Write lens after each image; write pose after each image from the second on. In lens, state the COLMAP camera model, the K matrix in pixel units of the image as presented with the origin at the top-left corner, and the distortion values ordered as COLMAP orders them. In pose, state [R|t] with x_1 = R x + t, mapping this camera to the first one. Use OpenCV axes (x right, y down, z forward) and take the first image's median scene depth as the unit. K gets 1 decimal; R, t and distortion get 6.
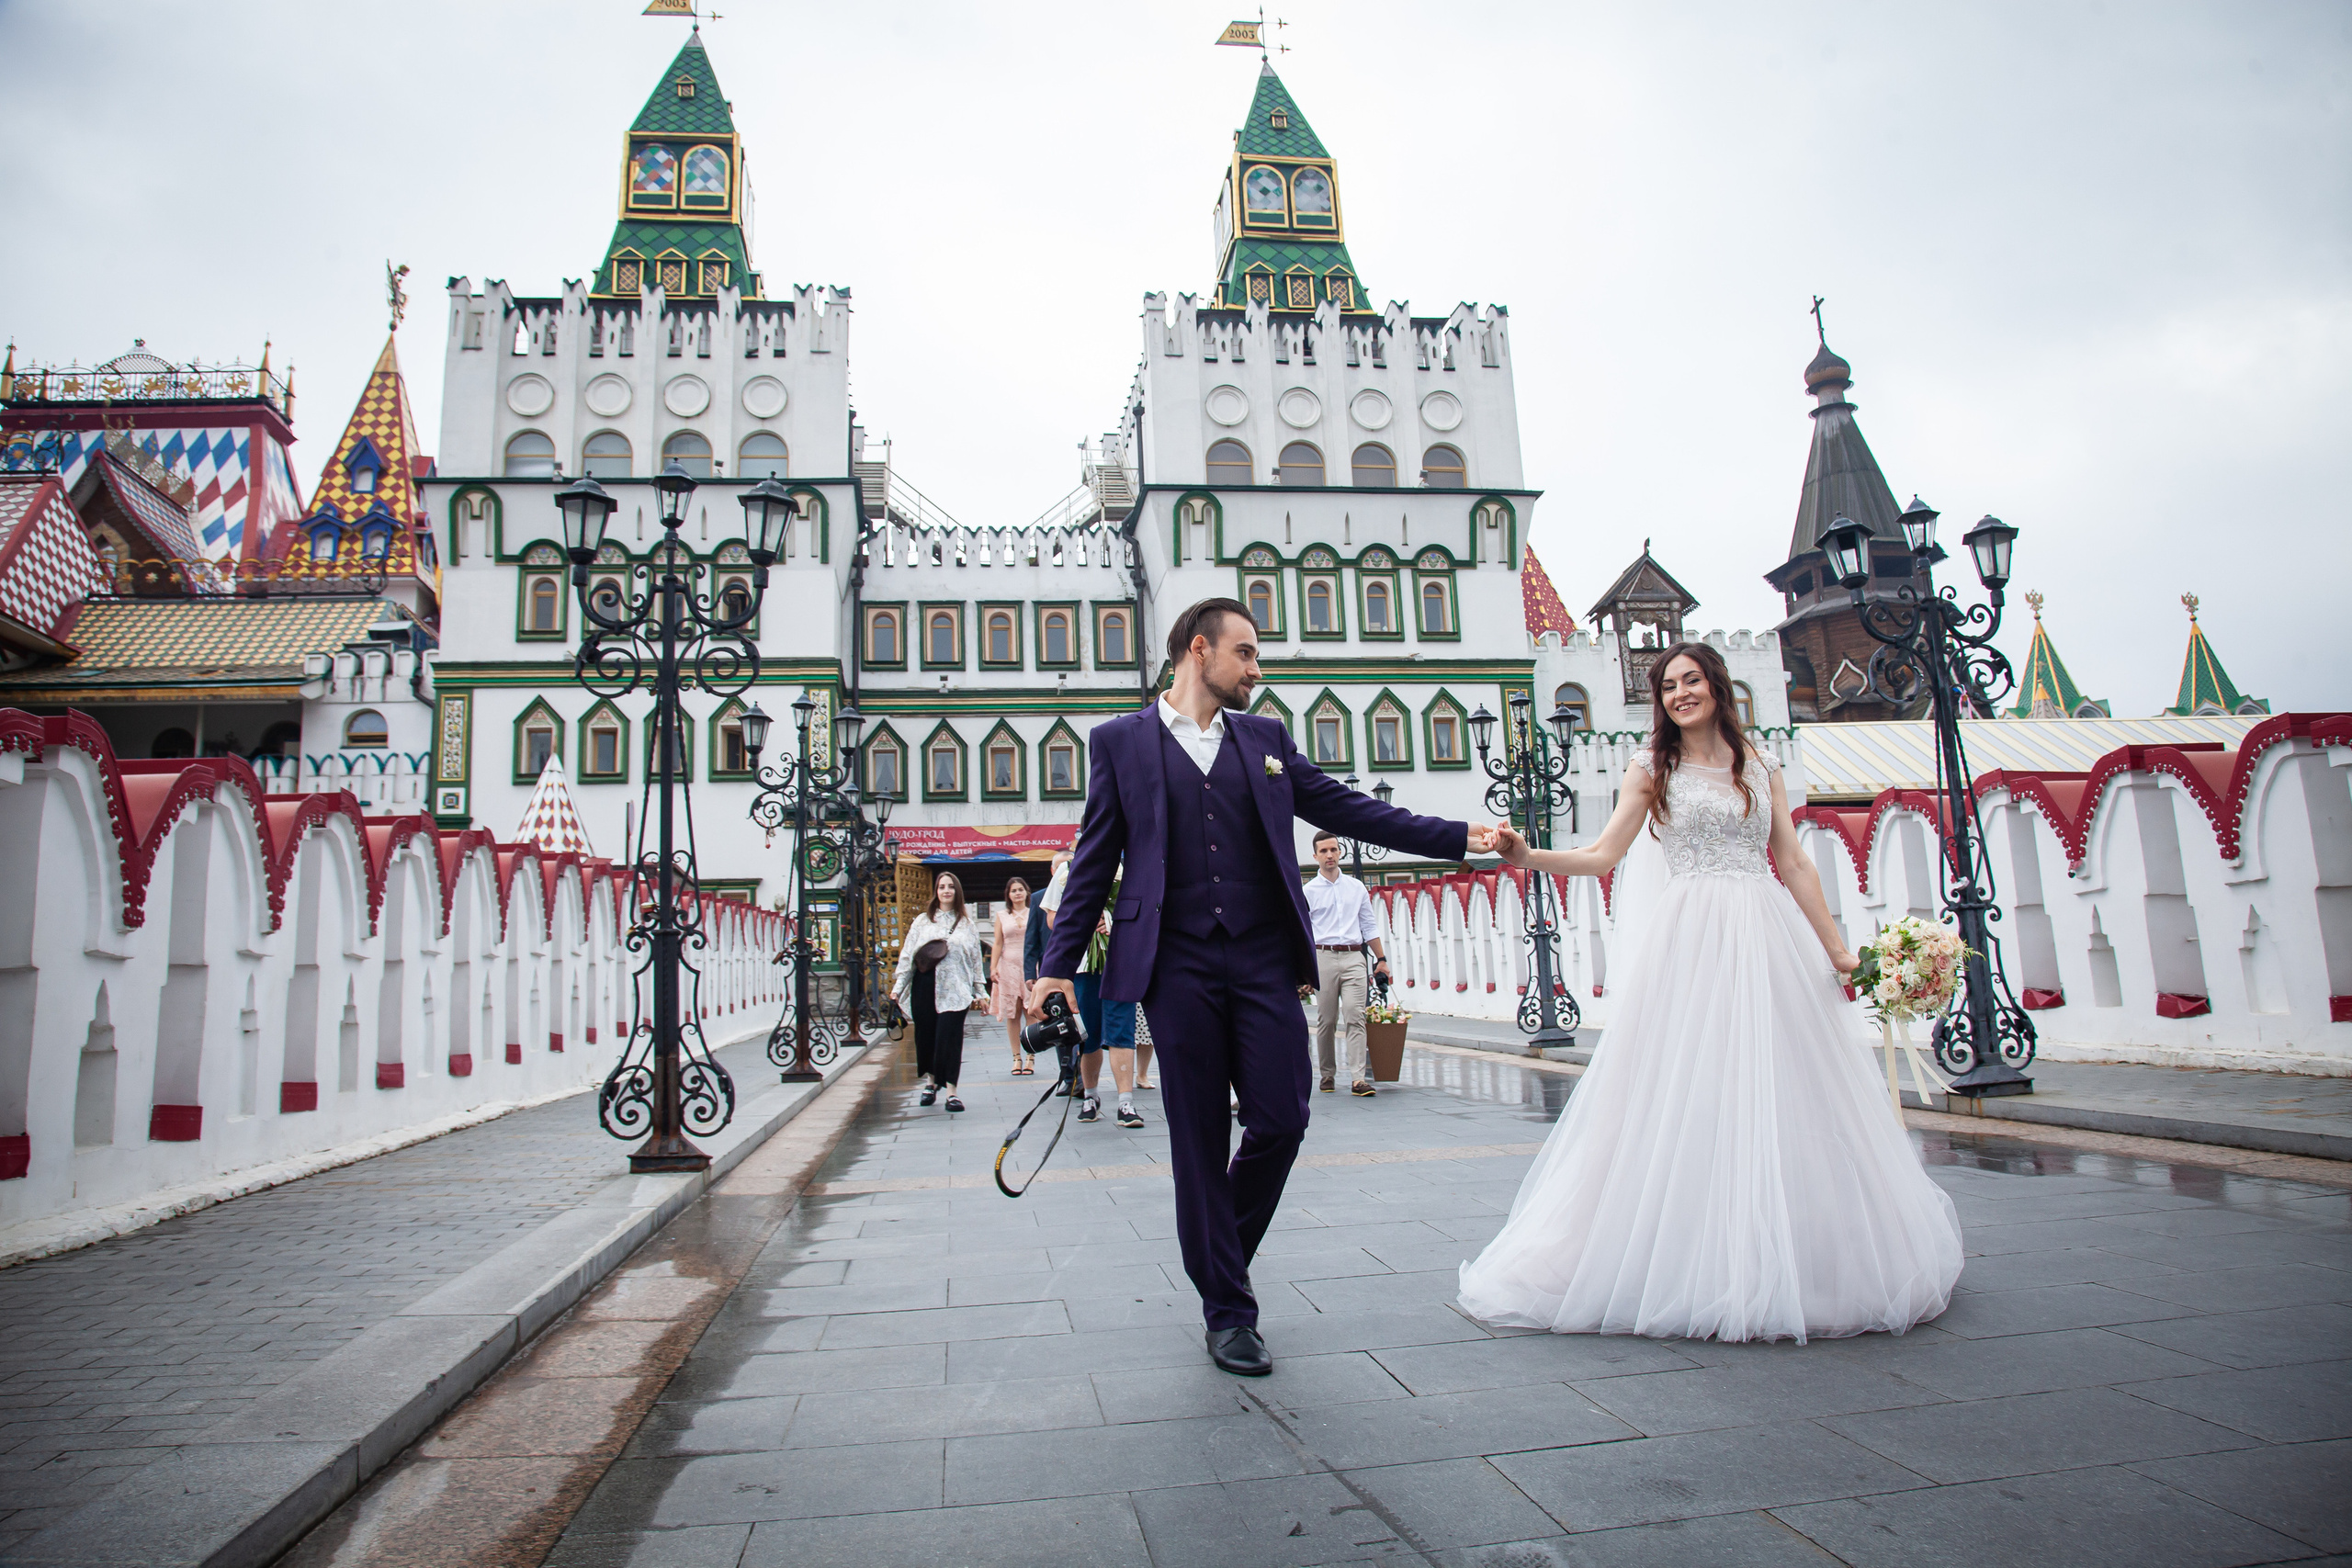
lens RADIAL K [[1512.5, 0, 1163.7], [0, 1512.5, 766.4], [0, 0, 1]] dist [-0.122964, 0.042245]
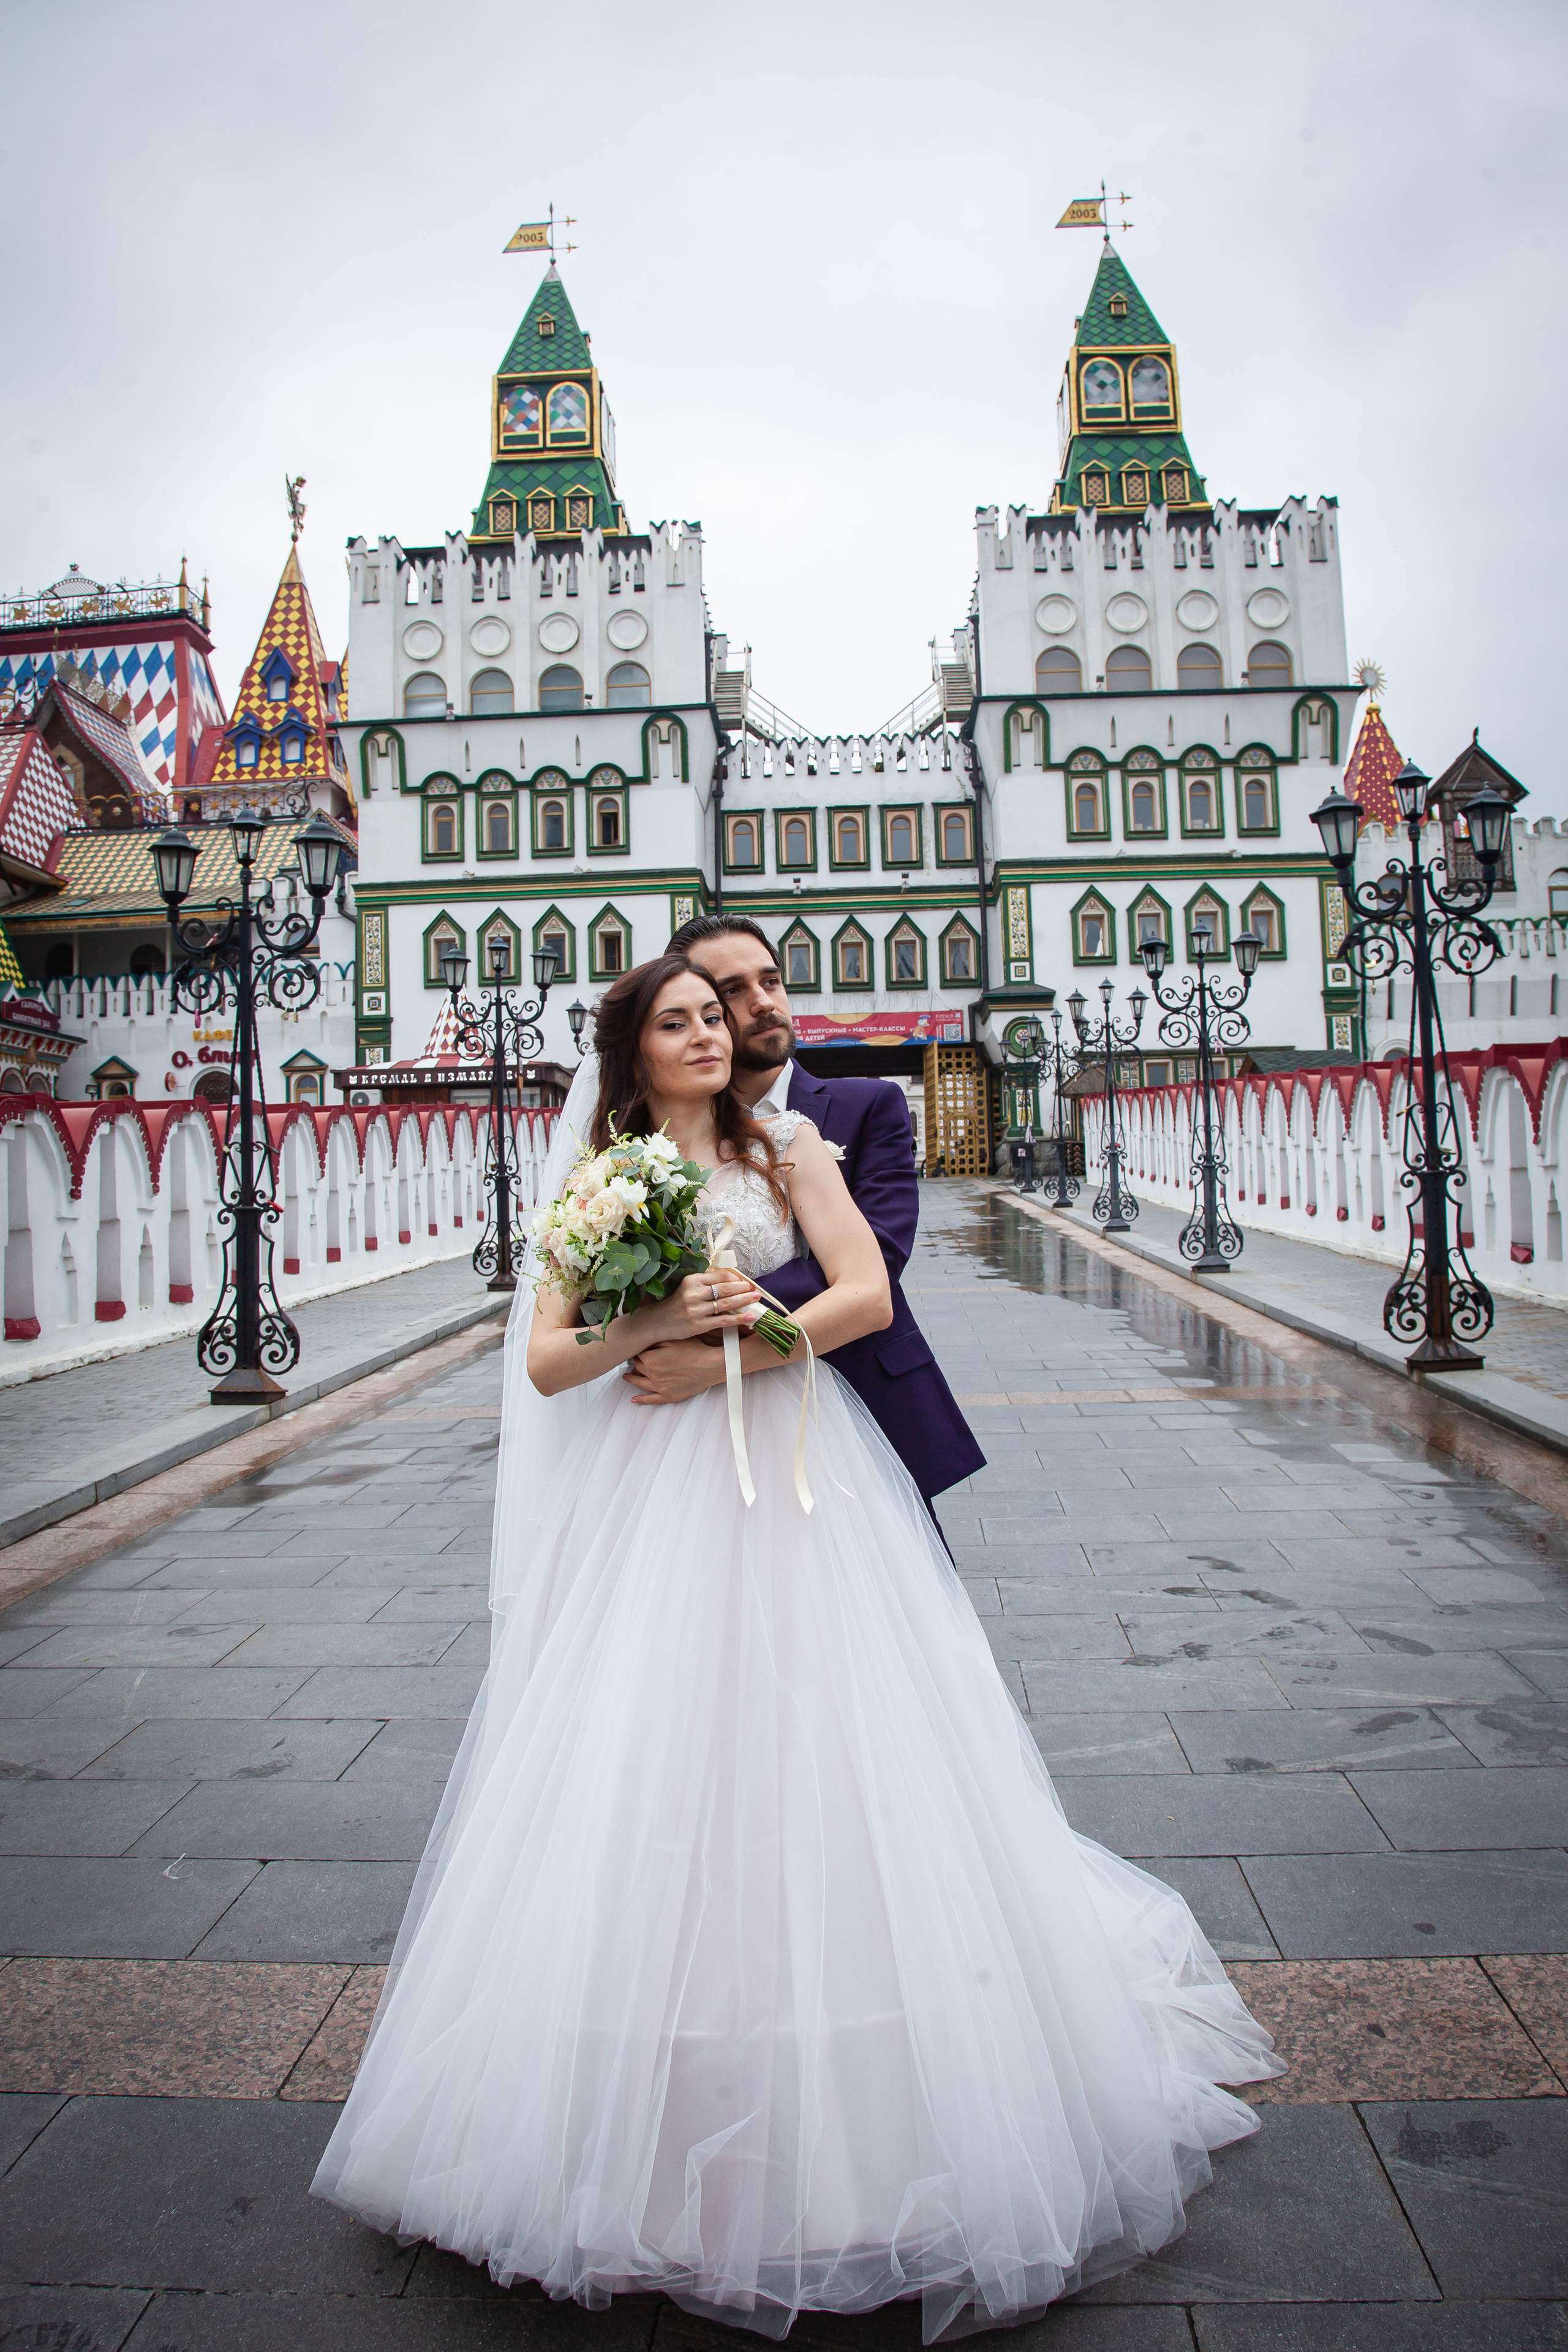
lens RADIAL K [[1594.4, 0, 777.7], [0, 1594.4, 1126.9], [0, 0, 1]] dist [-0.123555, 0.029827]
pose [[0.980615, 0.006179, -0.195847, 0.067359], [0.020476, 0.990799, 0.133783, -0.034953], [0.194871, -0.135199, 0.971466, -0.150356]]
